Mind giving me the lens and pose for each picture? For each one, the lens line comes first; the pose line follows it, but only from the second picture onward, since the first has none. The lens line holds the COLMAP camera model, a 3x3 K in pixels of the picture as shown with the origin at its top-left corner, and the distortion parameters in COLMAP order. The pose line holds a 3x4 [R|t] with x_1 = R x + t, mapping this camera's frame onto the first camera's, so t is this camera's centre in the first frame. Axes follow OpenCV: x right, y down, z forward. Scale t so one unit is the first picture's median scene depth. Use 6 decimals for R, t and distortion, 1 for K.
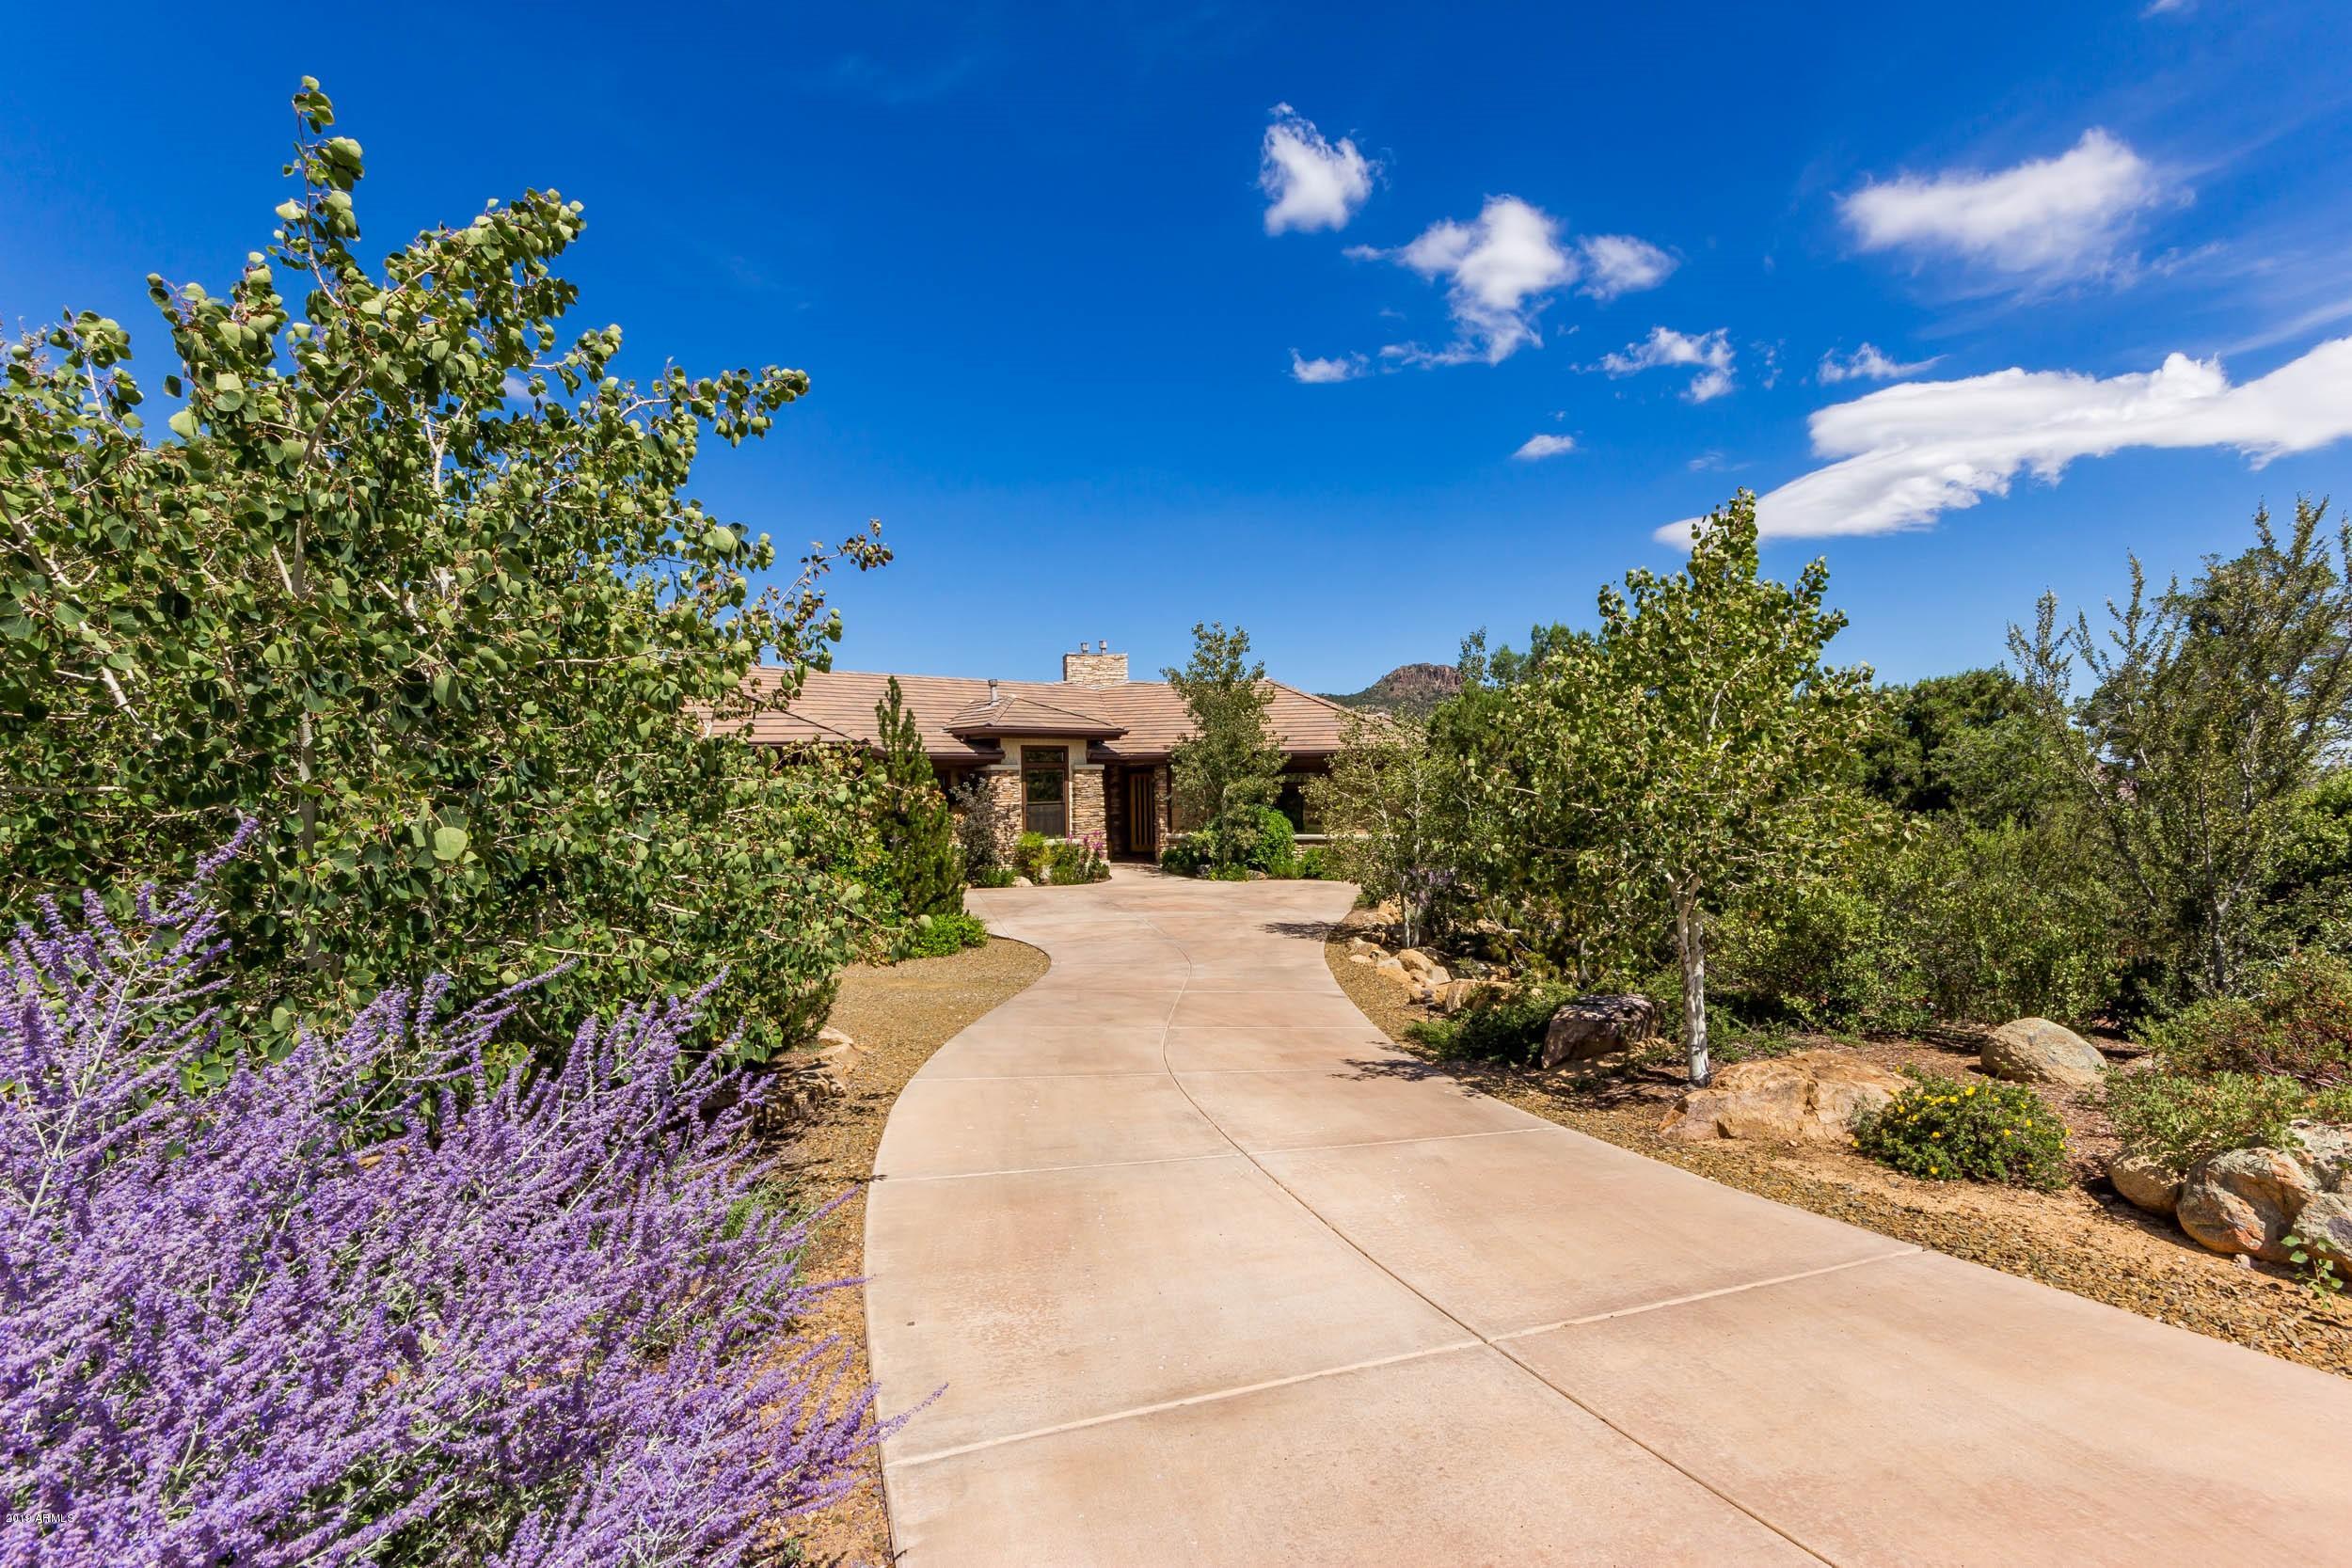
lens RADIAL K [[1094.7, 0, 1177.8], [0, 1094.7, 783.5], [0, 0, 1]] dist [-0.001221, 0.000001]
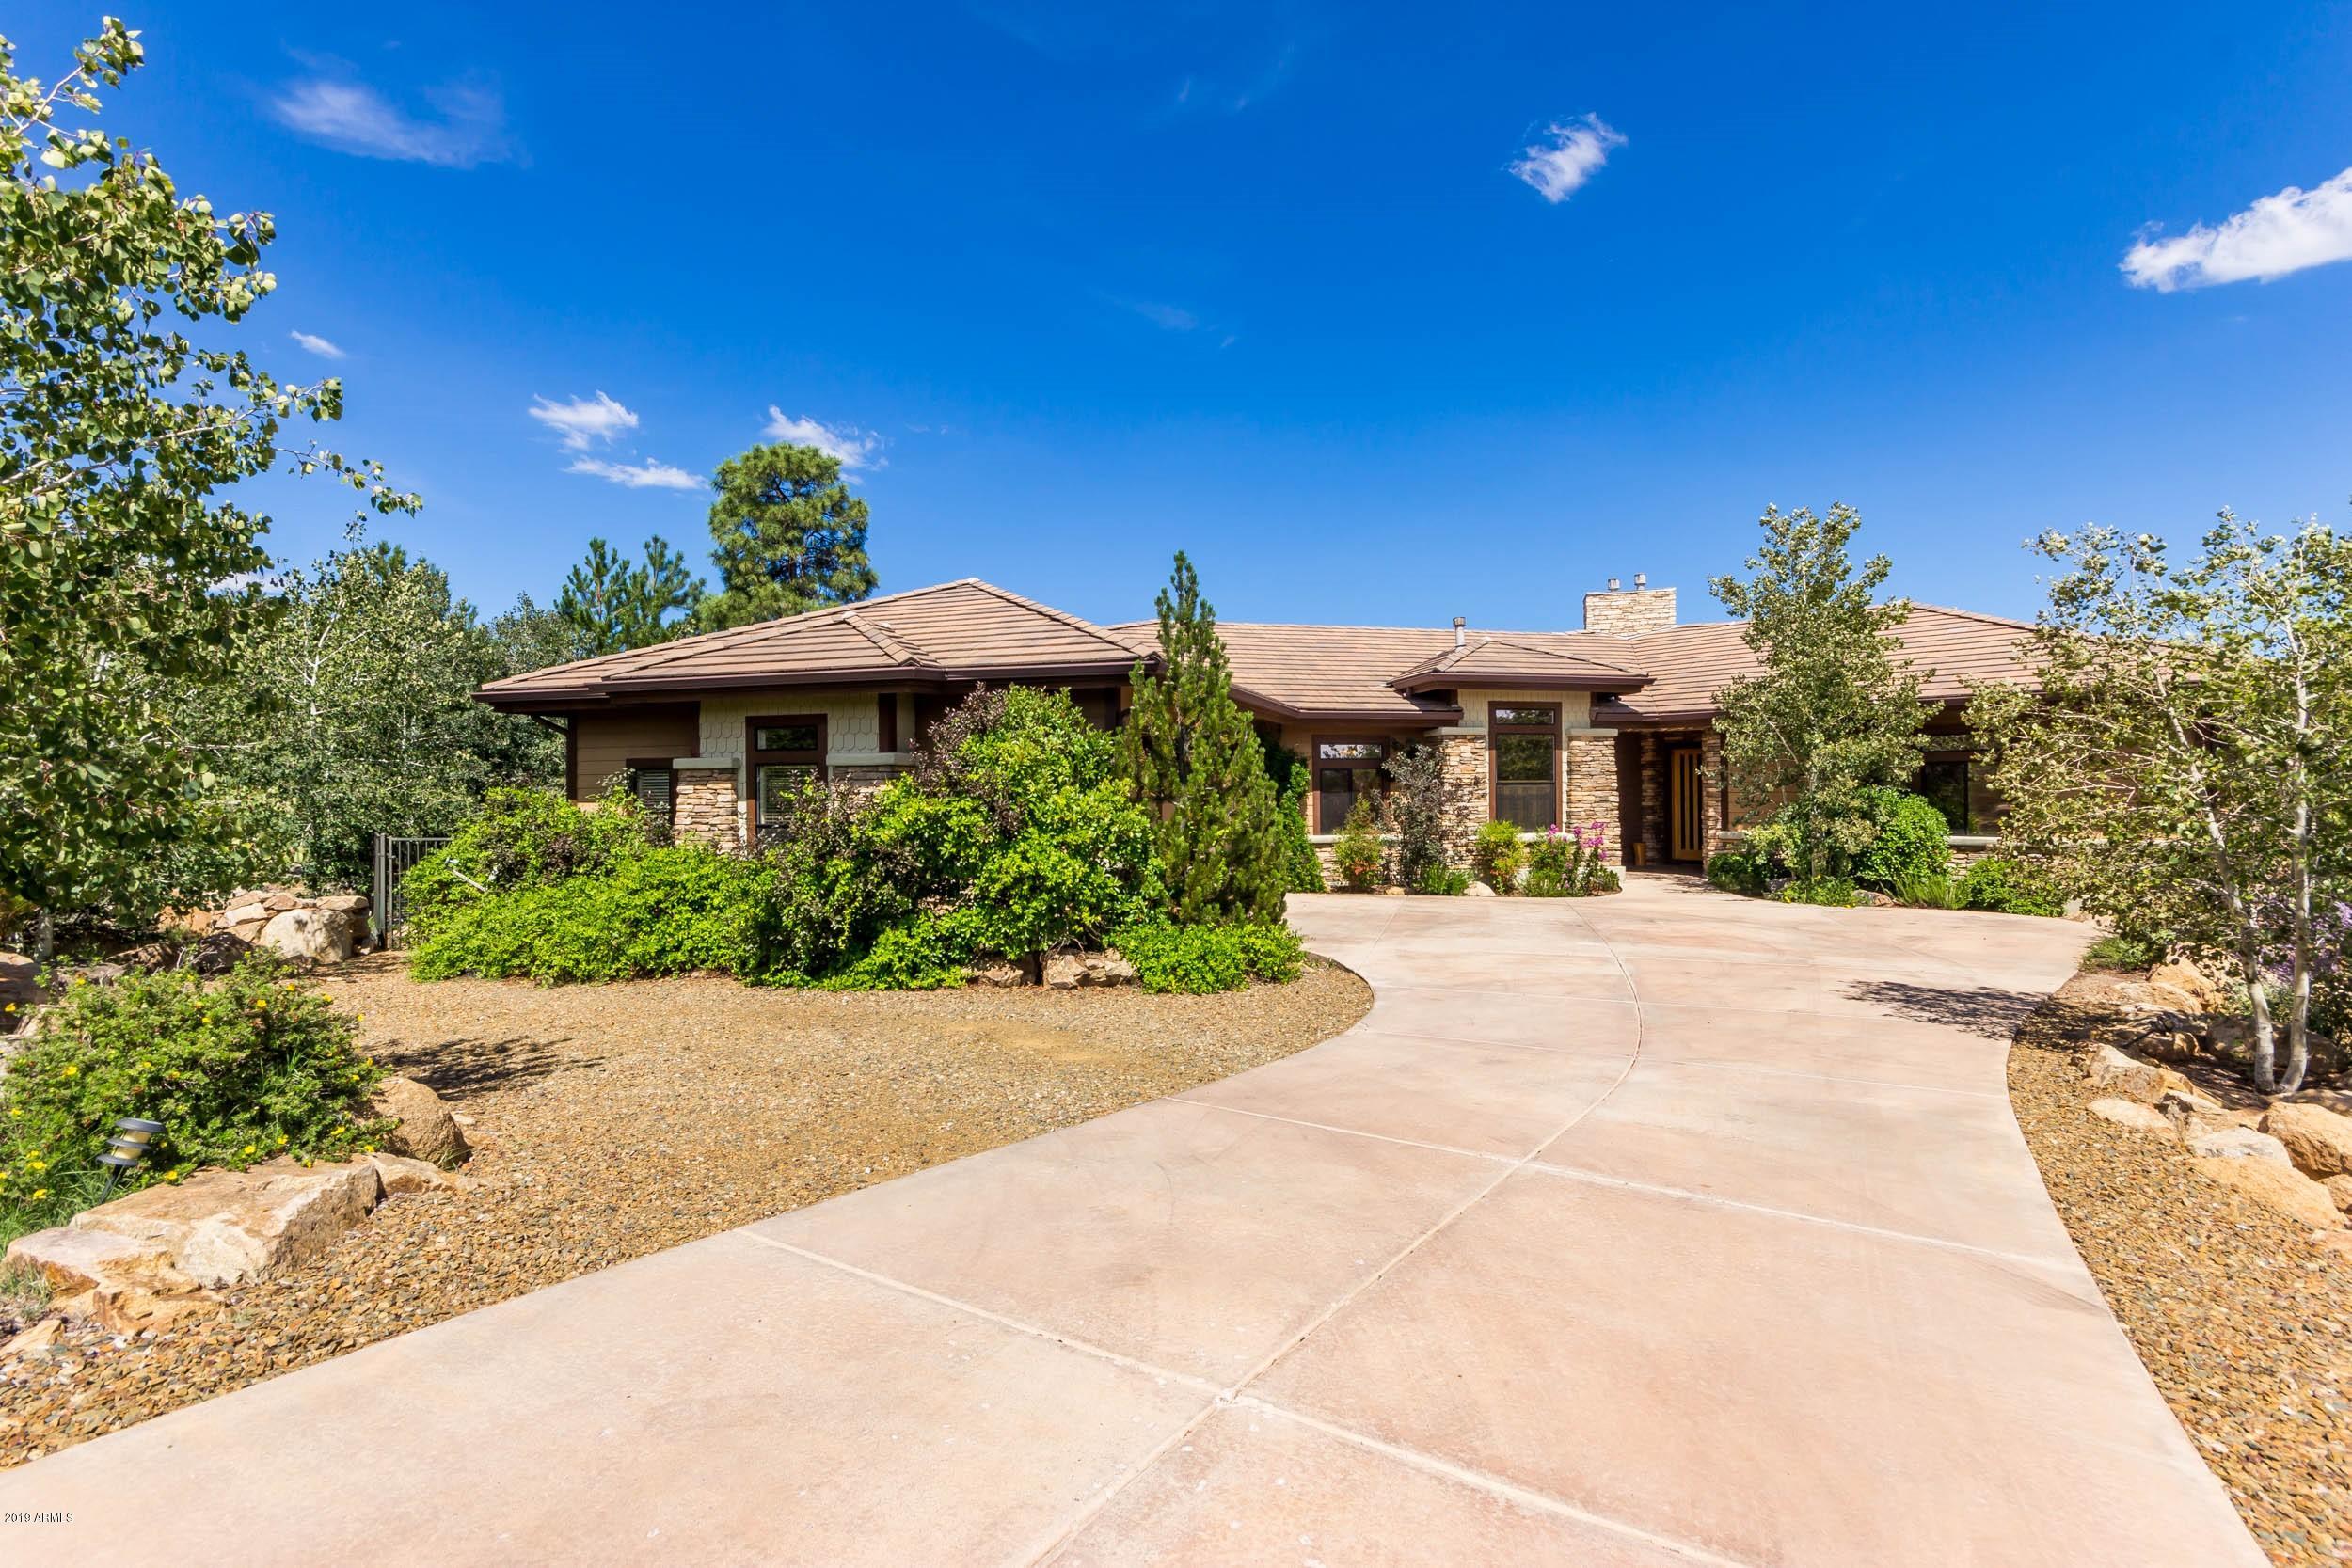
lens RADIAL K [[1094.7, 0, 1186.4], [0, 1094.7, 784.7], [0, 0, 1]] dist [-0.001221, 0.000001]
pose [[0.870451, 0.001934, -0.492251, 0.038977], [-0.008445, 0.999904, -0.011005, 0.030379], [0.492182, 0.013736, 0.870384, 0.279373]]
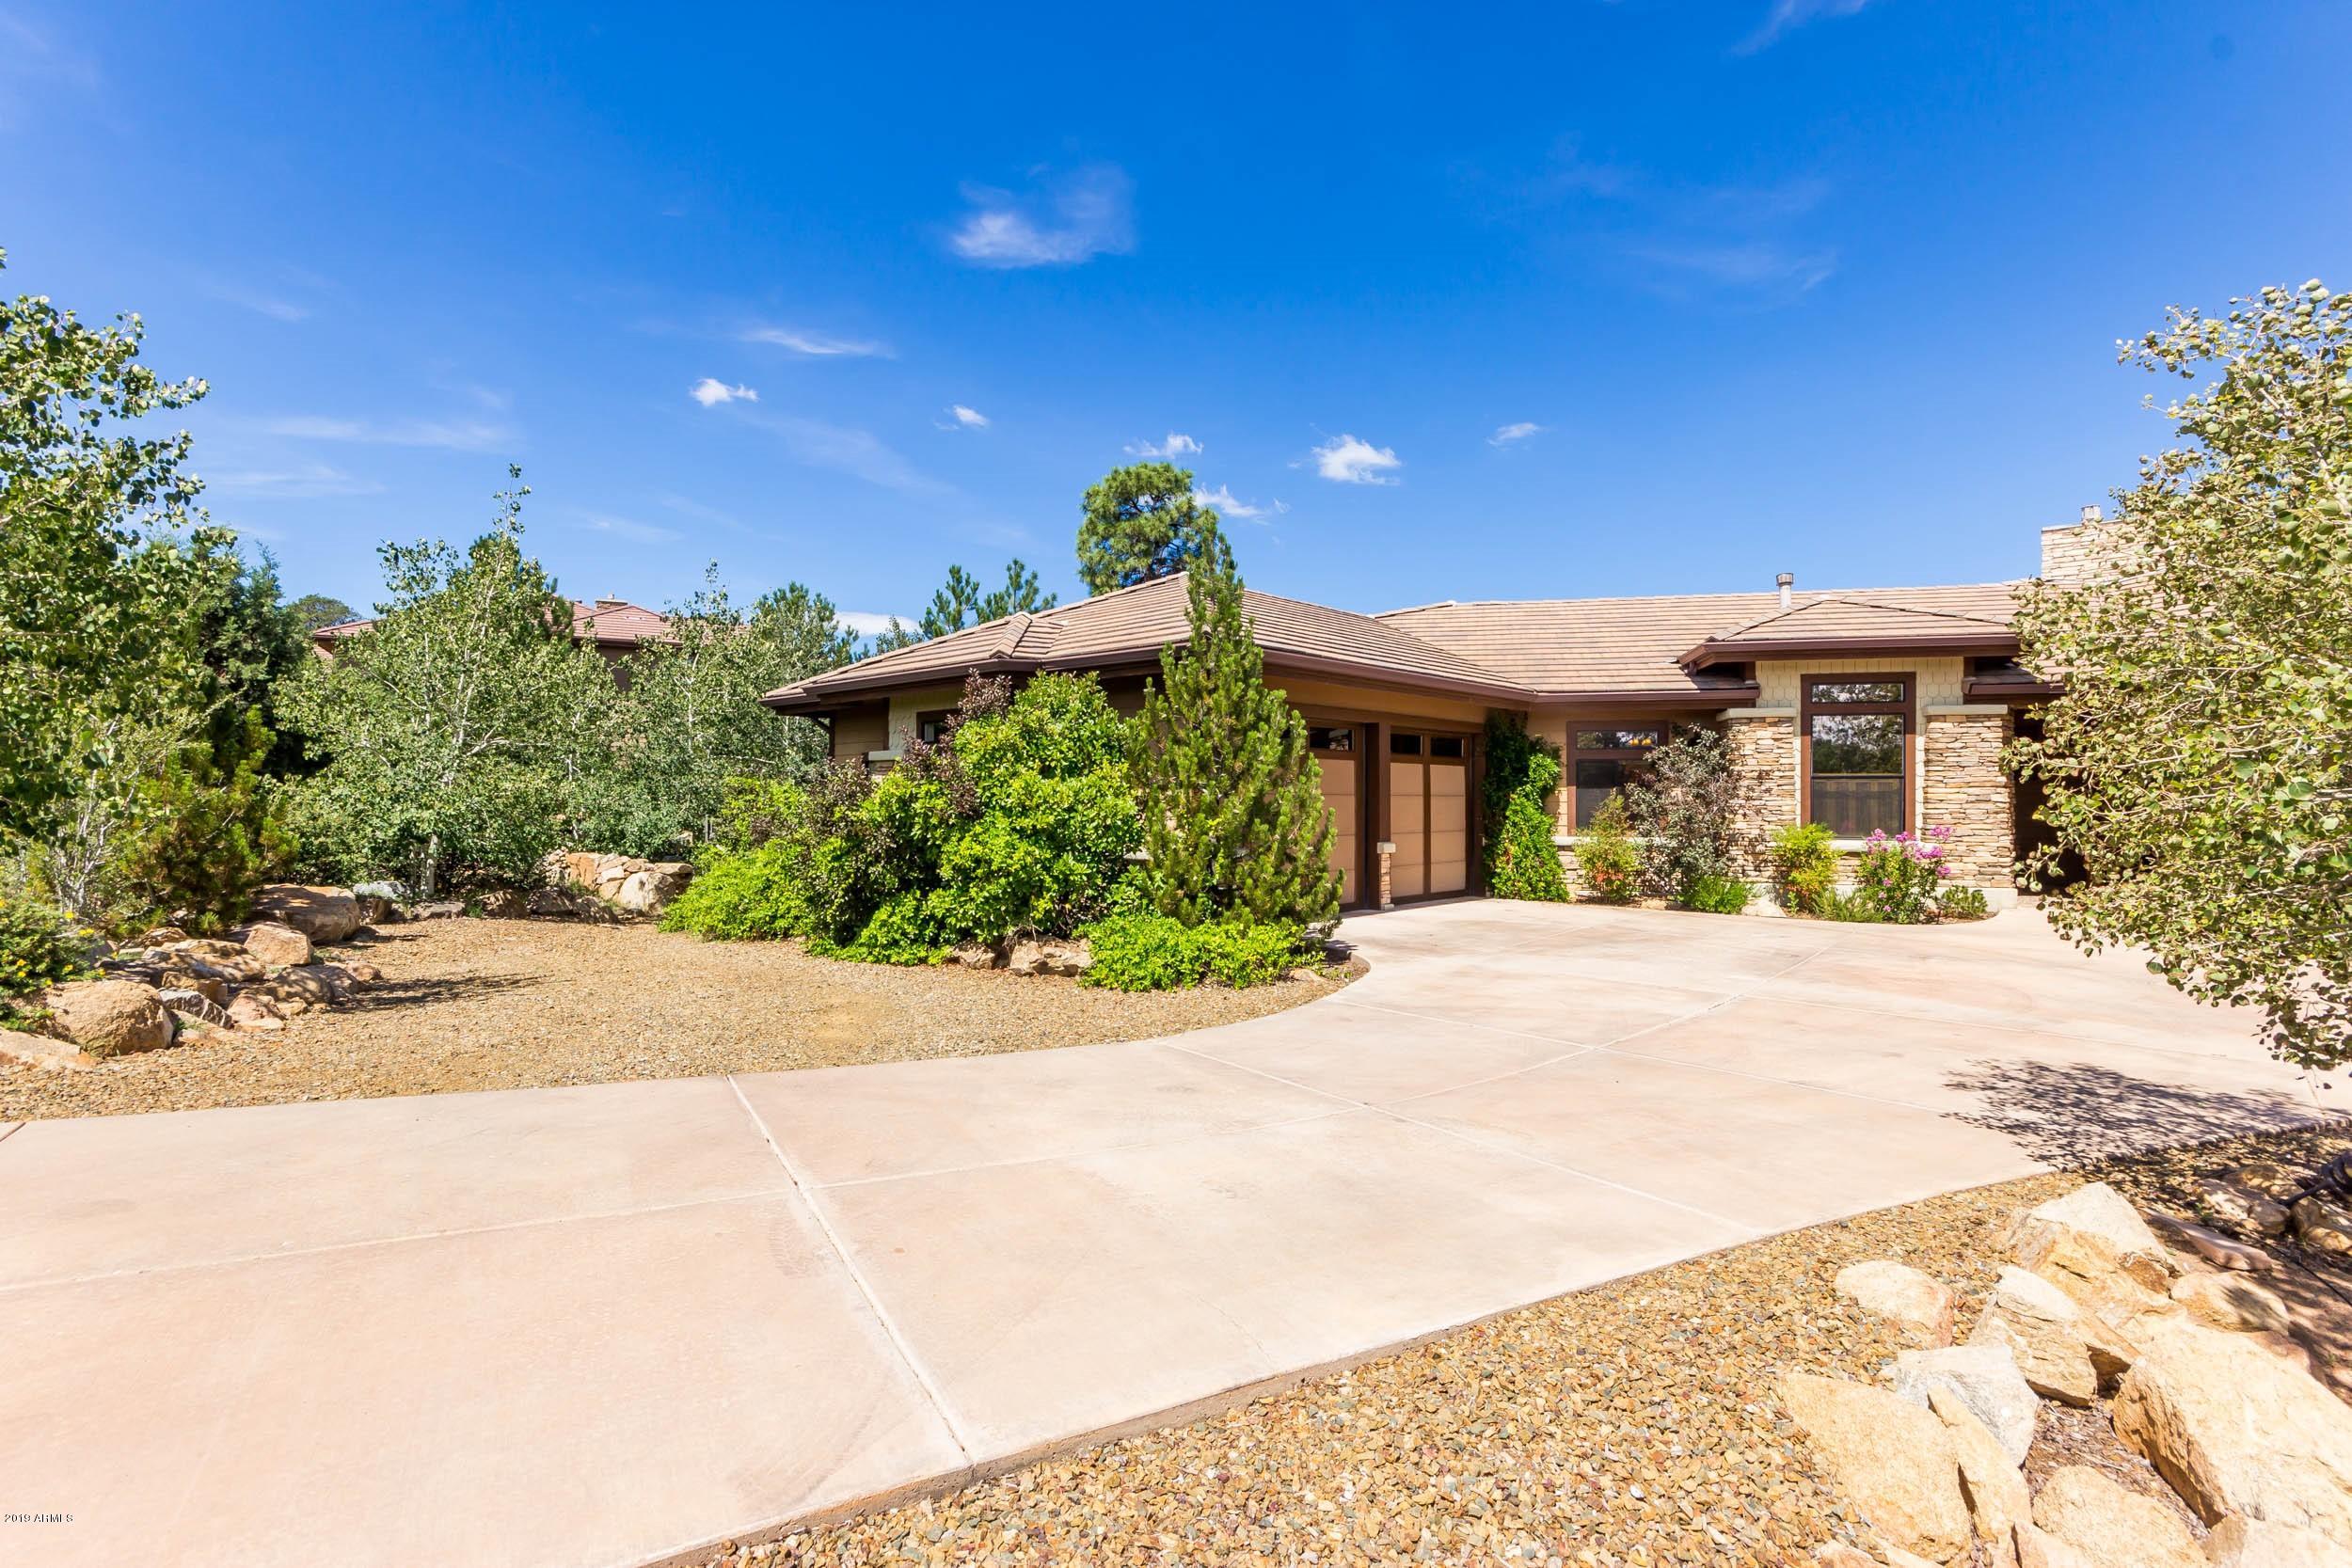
lens RADIAL K [[1094.7, 0, 1169.4], [0, 1094.7, 781.6], [0, 0, 1]] dist [-0.001221, 0.000001]
pose [[0.574451, 0.001421, -0.818538, 0.140388], [-0.016540, 0.999814, -0.009872, 0.033534], [0.818372, 0.019209, 0.574368, 0.401387]]
